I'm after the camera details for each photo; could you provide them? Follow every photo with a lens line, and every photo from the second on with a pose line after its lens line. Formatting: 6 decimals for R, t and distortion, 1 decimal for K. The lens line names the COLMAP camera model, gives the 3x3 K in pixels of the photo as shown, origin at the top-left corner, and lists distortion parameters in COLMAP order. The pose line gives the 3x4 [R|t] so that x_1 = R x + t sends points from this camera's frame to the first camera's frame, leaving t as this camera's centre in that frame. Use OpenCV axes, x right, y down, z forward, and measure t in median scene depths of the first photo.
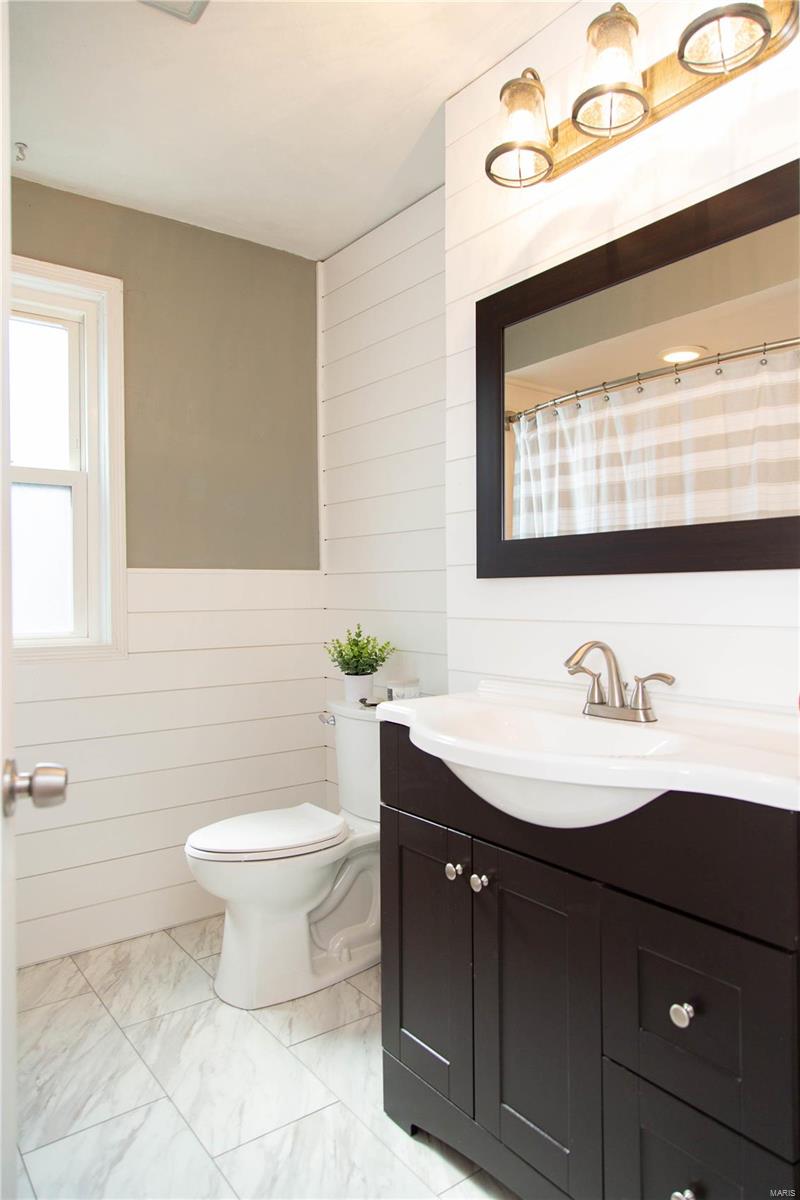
lens RADIAL K [[791.1, 0, 398.3], [0, 791.1, 601.0], [0, 0, 1]] dist [0.020735, 0.005687]
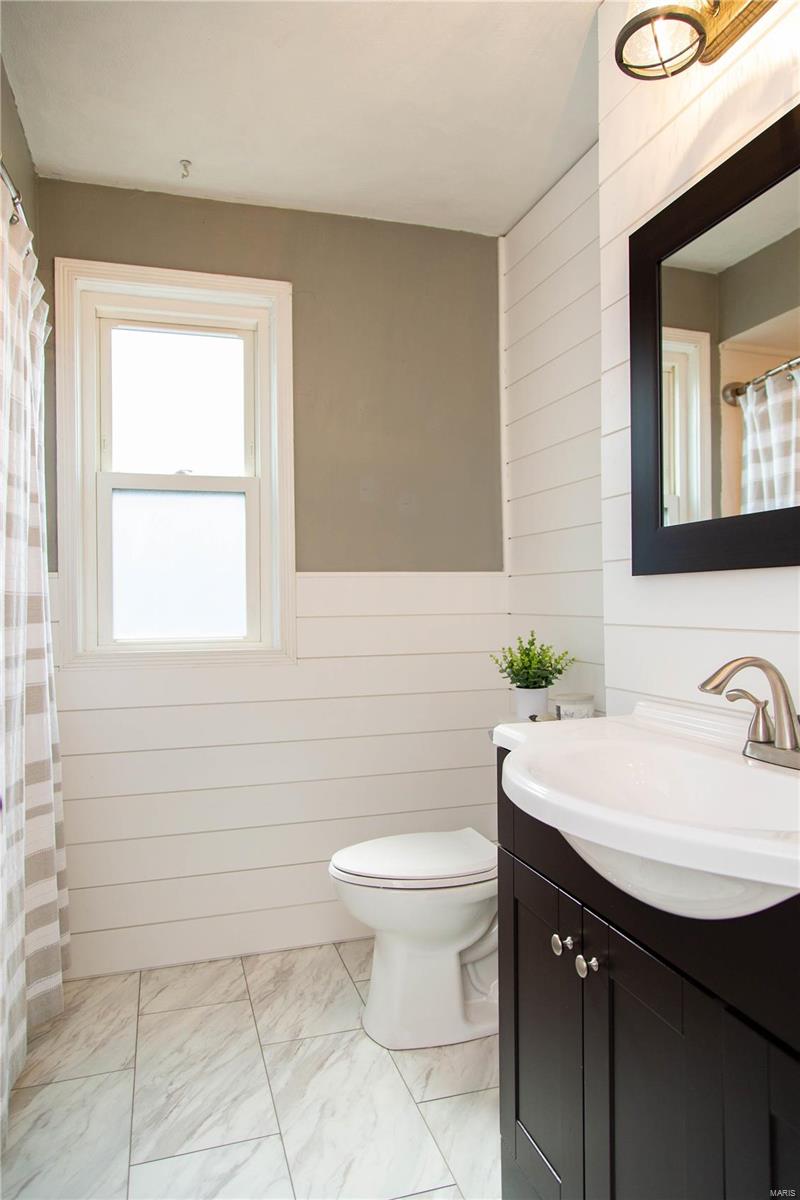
lens RADIAL K [[783.9, 0, 401.7], [0, 783.9, 603.0], [0, 0, 1]] dist [0.003753, 0.001687]
pose [[0.945504, -0.002591, -0.325602, 0.108845], [0.000366, 0.999976, -0.006894, 0.003957], [0.325612, 0.006399, 0.945482, 0.129692]]
